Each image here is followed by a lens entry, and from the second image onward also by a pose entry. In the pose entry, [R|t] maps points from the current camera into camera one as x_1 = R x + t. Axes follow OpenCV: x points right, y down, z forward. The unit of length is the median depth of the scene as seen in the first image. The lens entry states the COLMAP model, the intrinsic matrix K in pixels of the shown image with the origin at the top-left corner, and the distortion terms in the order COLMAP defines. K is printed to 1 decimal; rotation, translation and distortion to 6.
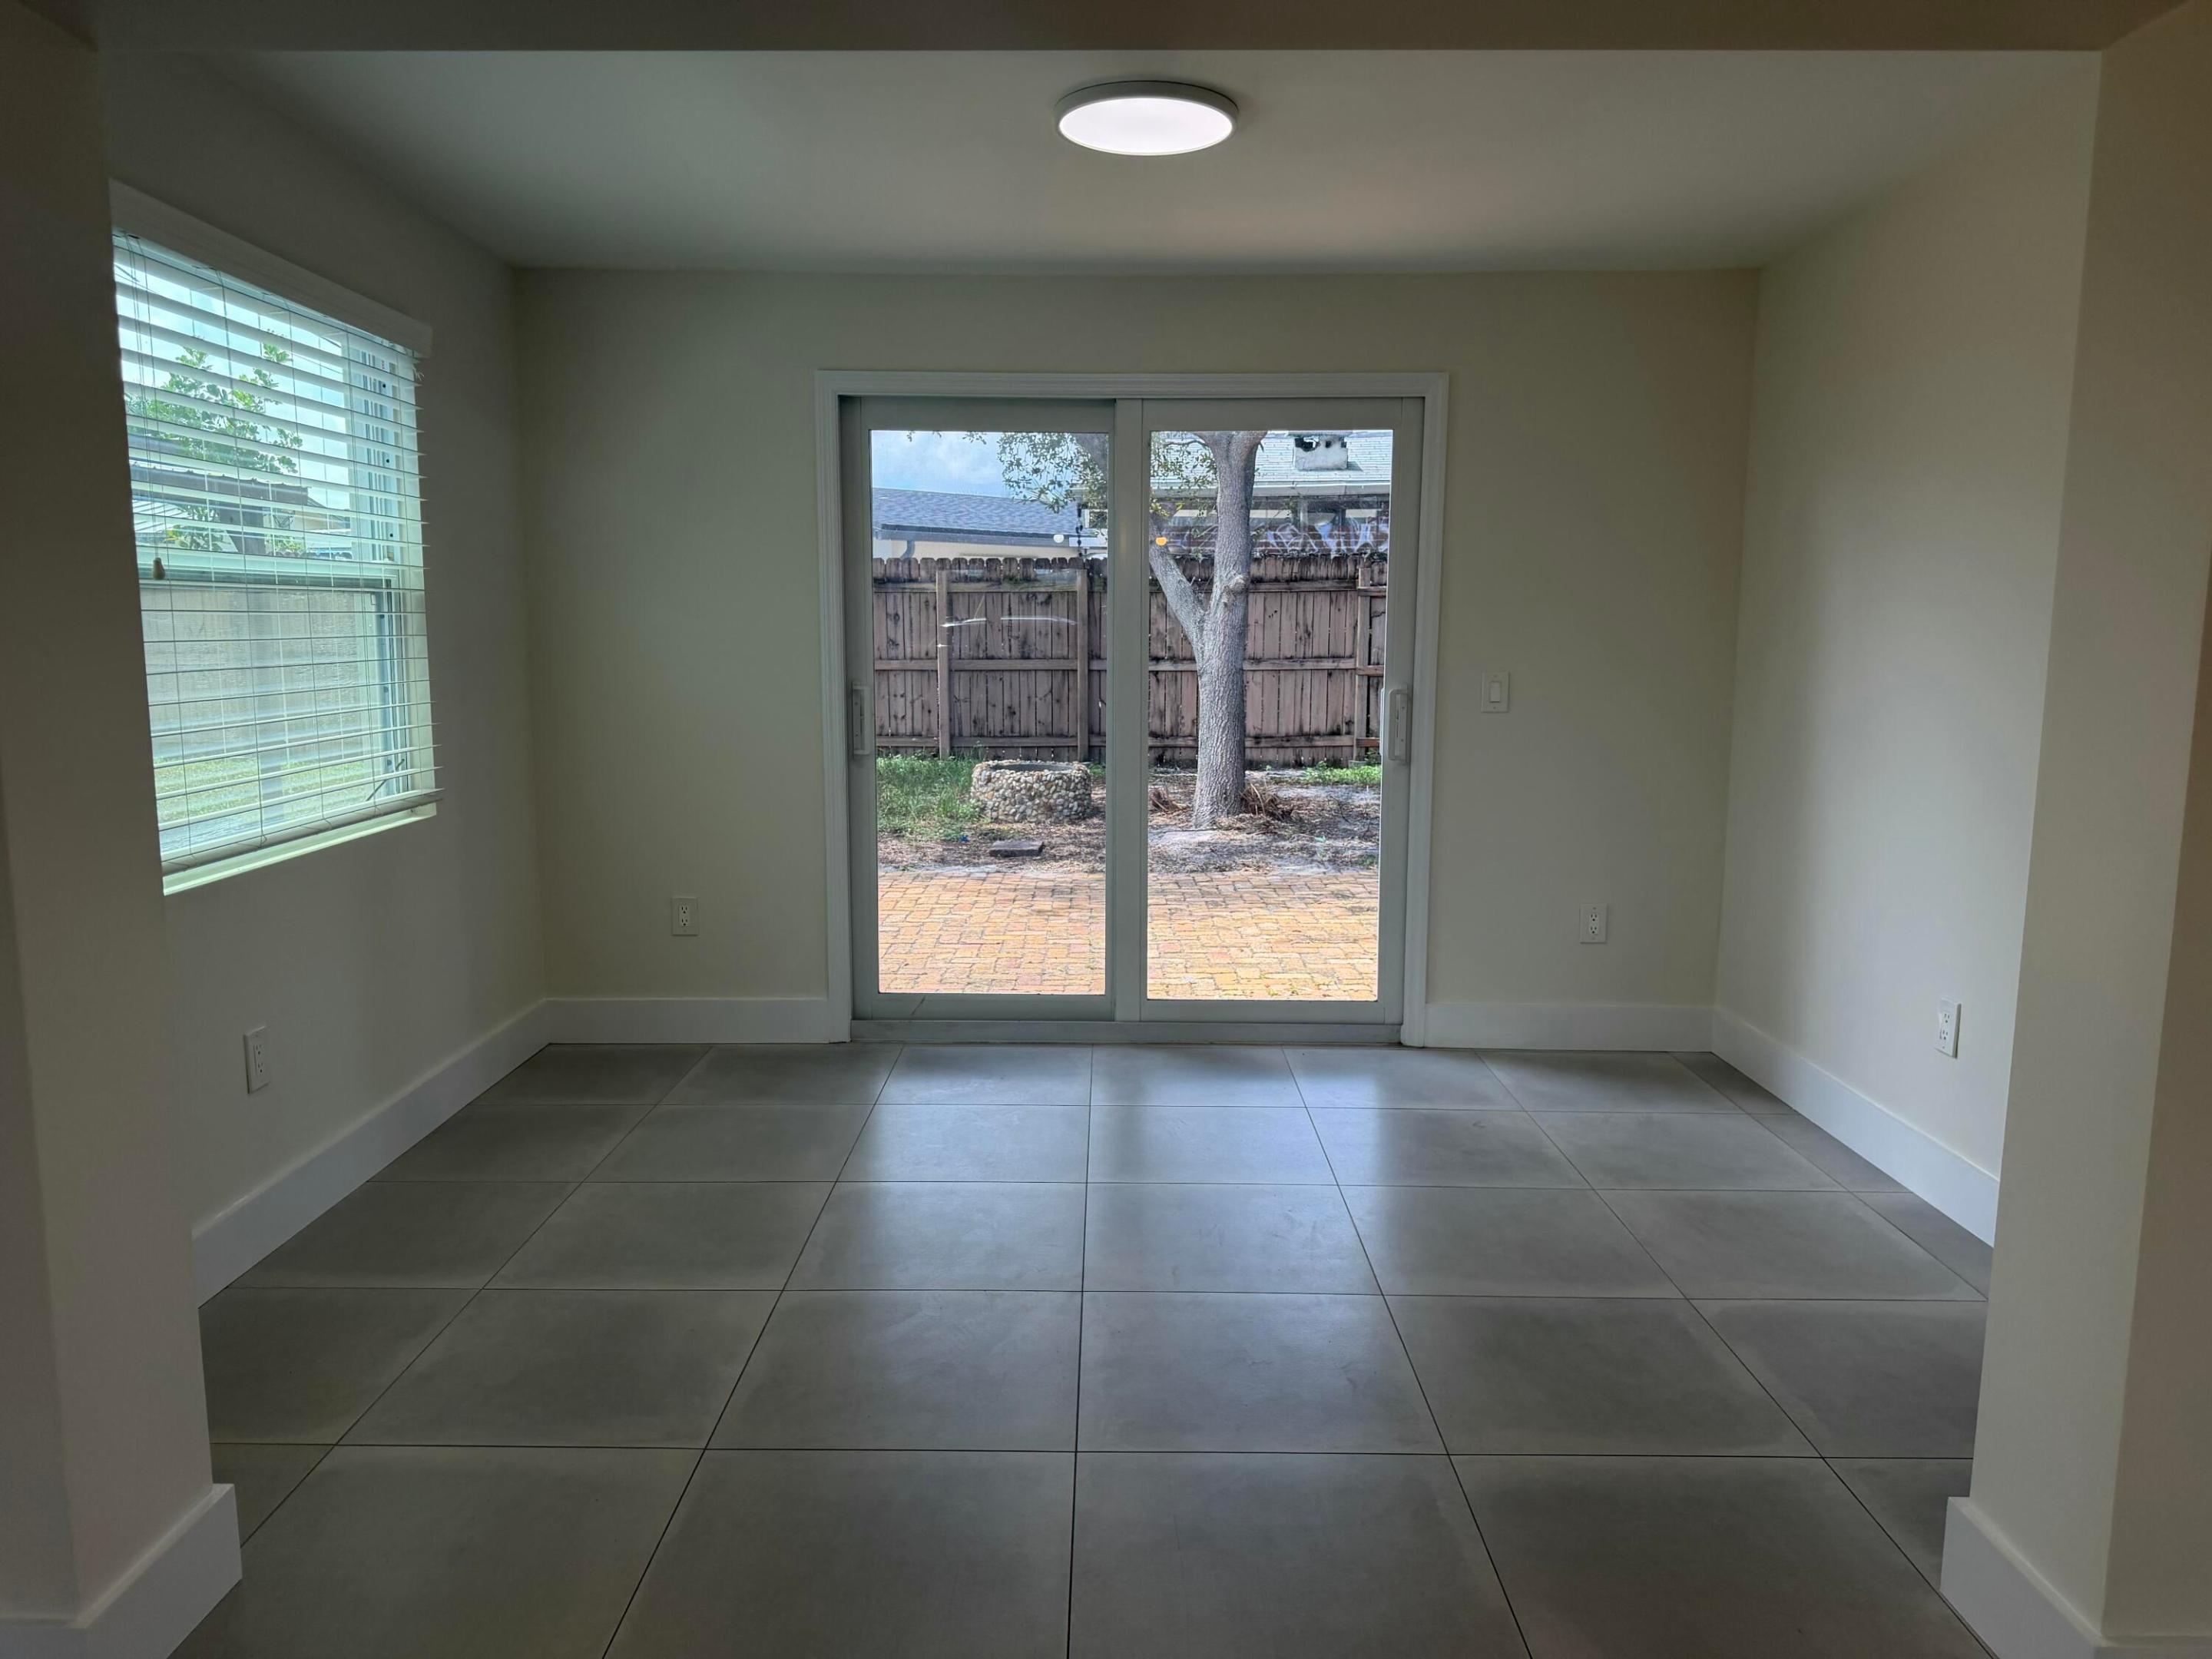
lens RADIAL K [[1550.3, 0, 1109.6], [0, 1550.3, 846.5], [0, 0, 1]] dist [0.115760, -0.165056]
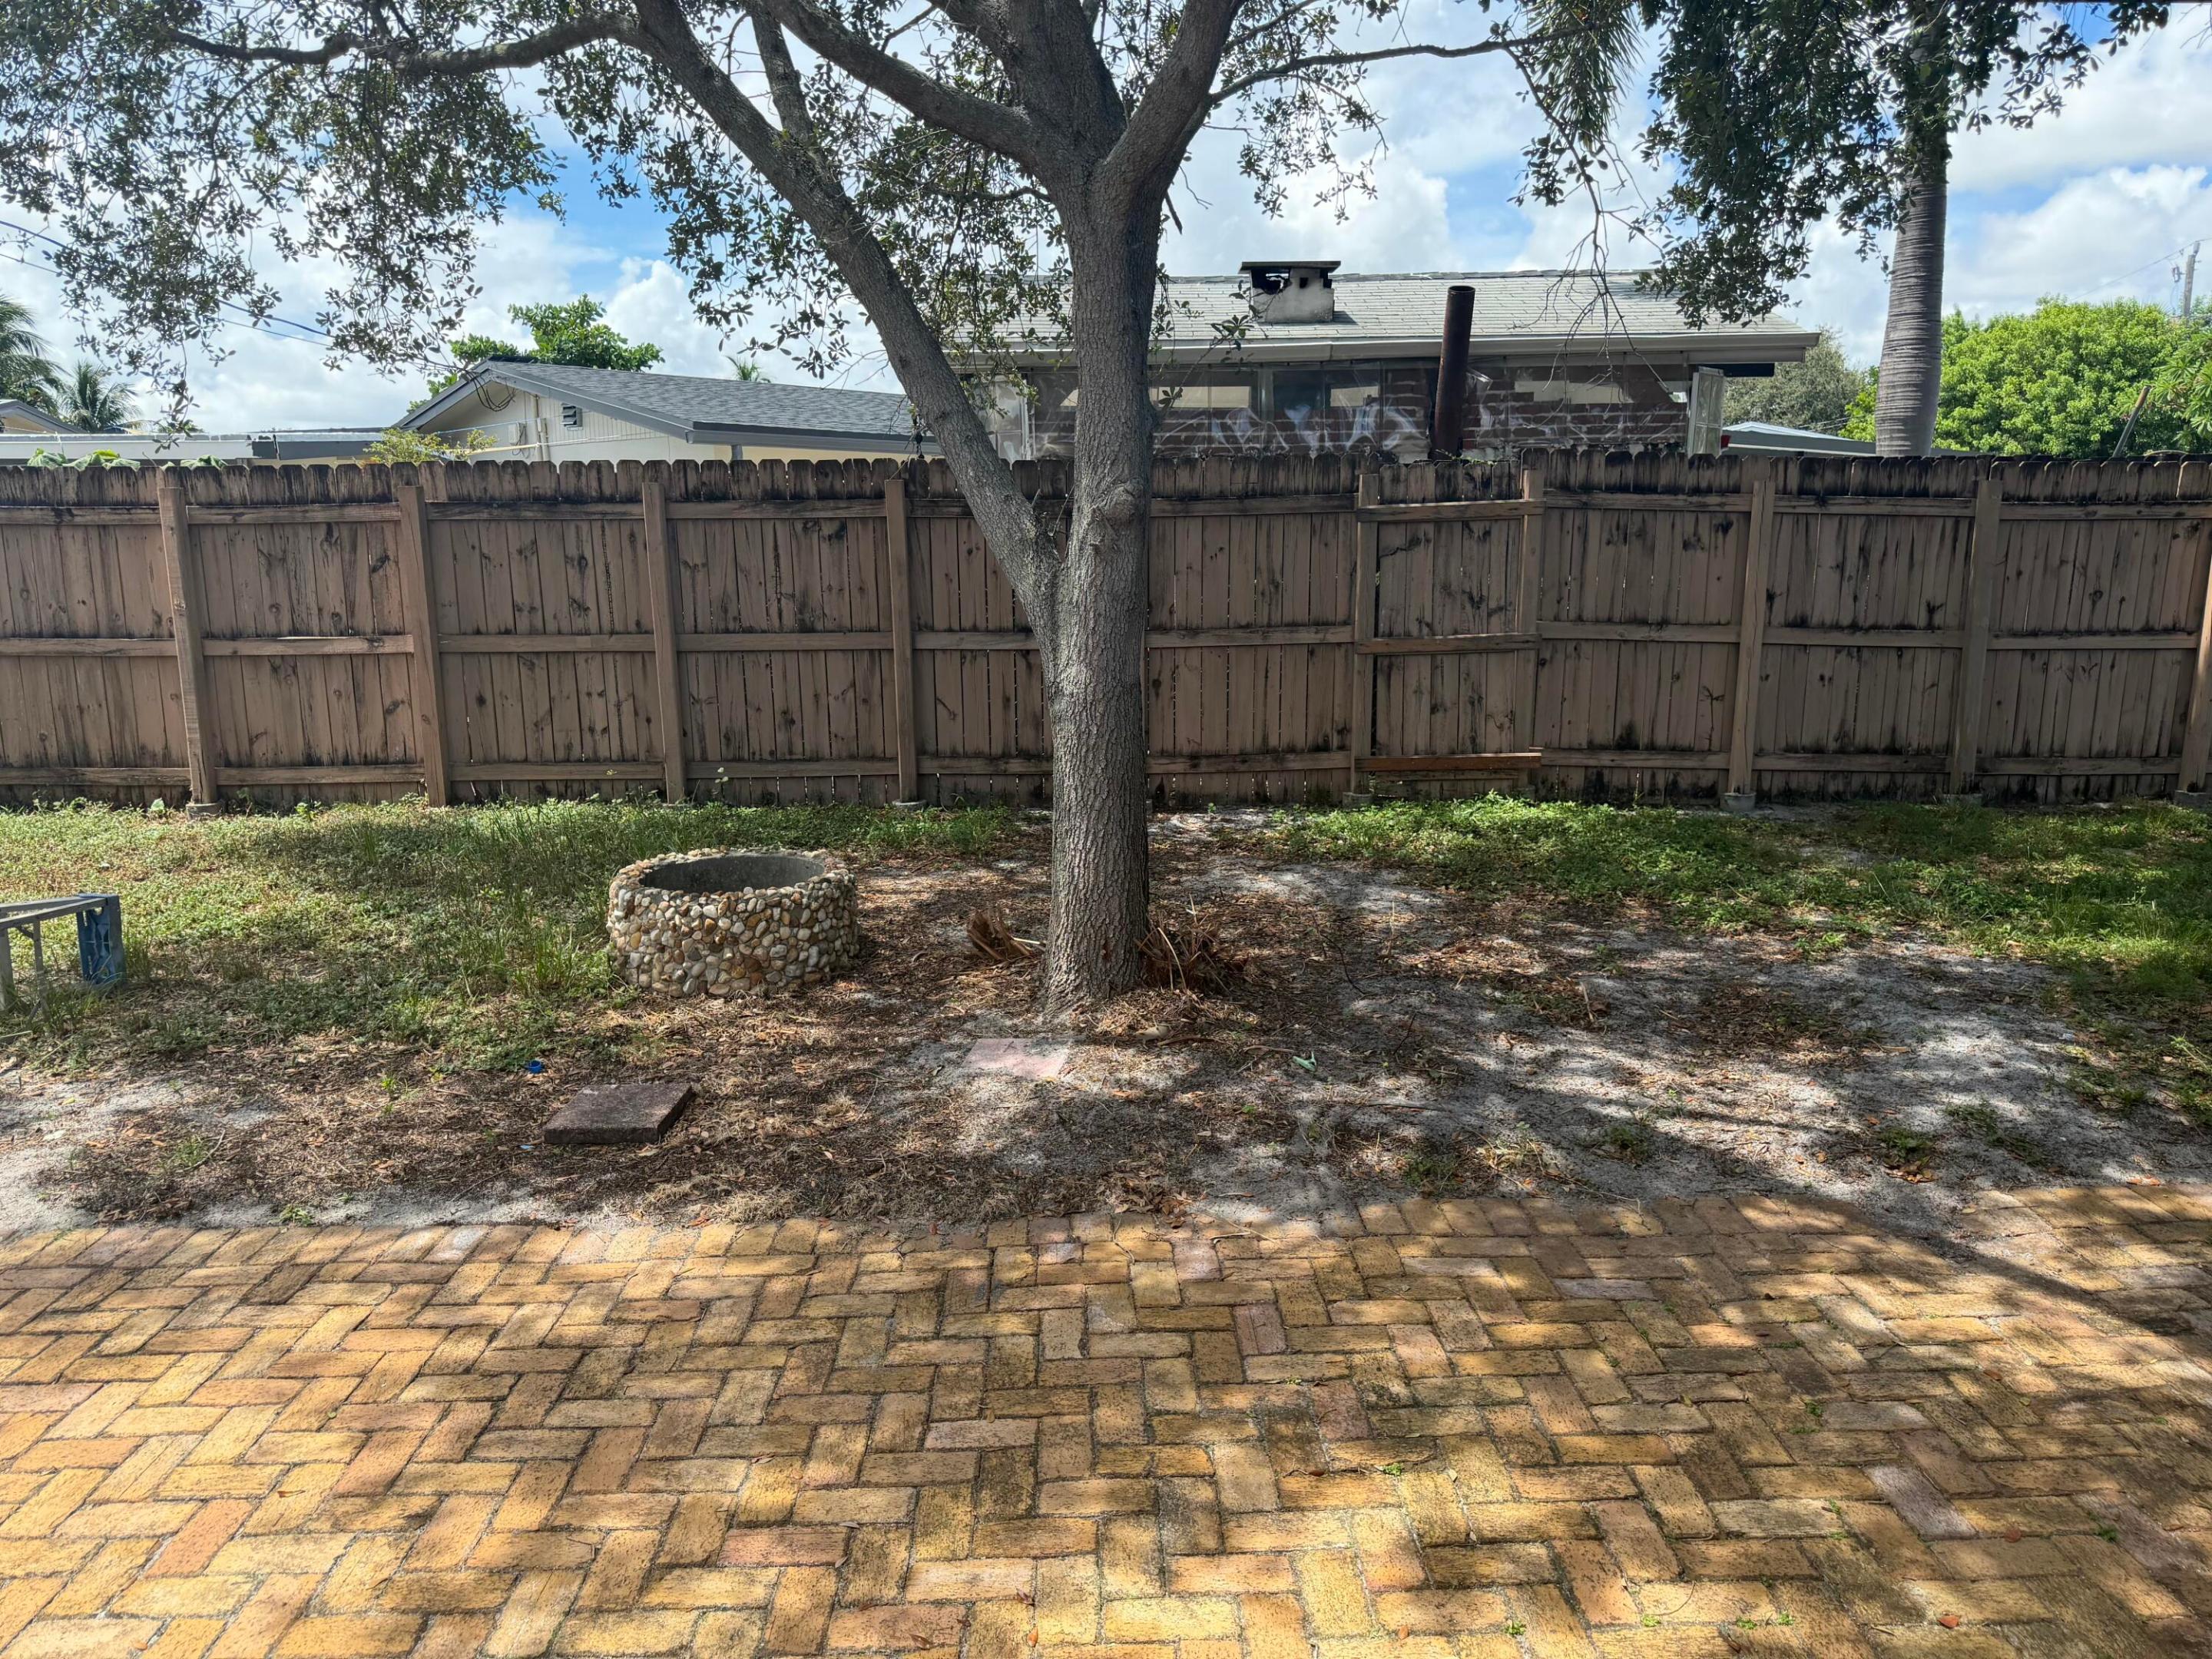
lens RADIAL K [[1583.5, 0, 1102.5], [0, 1583.5, 854.2], [0, 0, 1]] dist [0.001086, -0.001085]
pose [[0.999762, -0.011735, 0.018400, 0.048582], [0.010734, 0.998505, 0.053605, -0.066662], [-0.019002, -0.053395, 0.998393, 0.387064]]
